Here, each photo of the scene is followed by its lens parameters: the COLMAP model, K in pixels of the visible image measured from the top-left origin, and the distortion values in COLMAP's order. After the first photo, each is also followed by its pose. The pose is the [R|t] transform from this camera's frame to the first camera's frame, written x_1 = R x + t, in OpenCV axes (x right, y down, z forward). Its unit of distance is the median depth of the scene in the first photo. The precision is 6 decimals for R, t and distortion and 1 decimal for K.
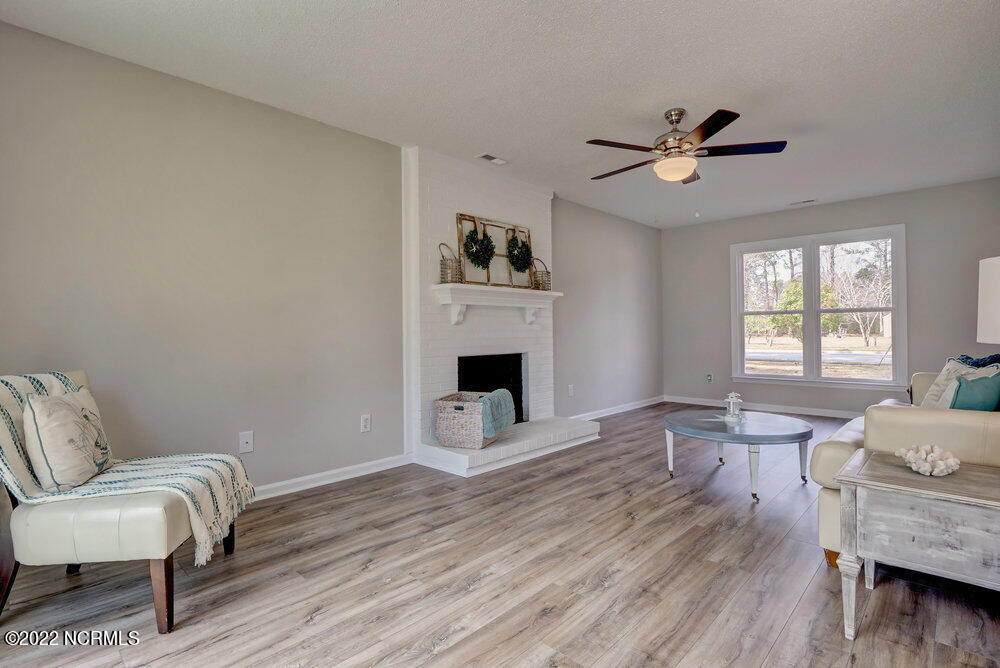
lens RADIAL K [[485.3, 0, 497.5], [0, 485.3, 331.1], [0, 0, 1]] dist [-0.015302, 0.001049]
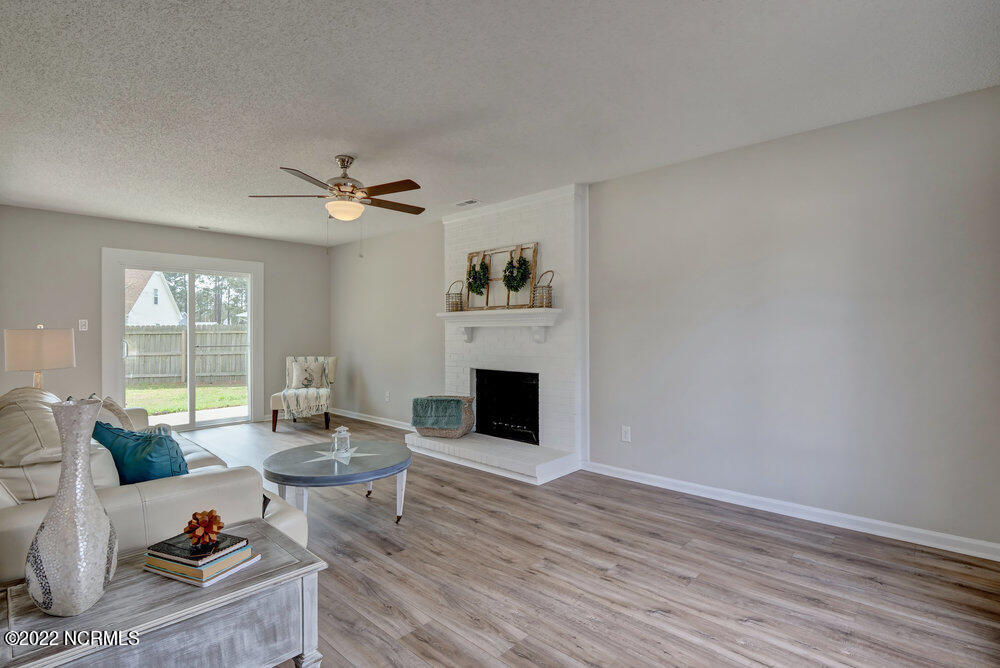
lens RADIAL K [[500.2, 0, 498.1], [0, 500.2, 327.4], [0, 0, 1]] dist [0.014524, 0.000340]
pose [[0.005060, -0.006277, -0.999967, 1.233707], [-0.004479, 0.999970, -0.006299, -0.046031], [0.999977, 0.004511, 0.005032, 1.090824]]
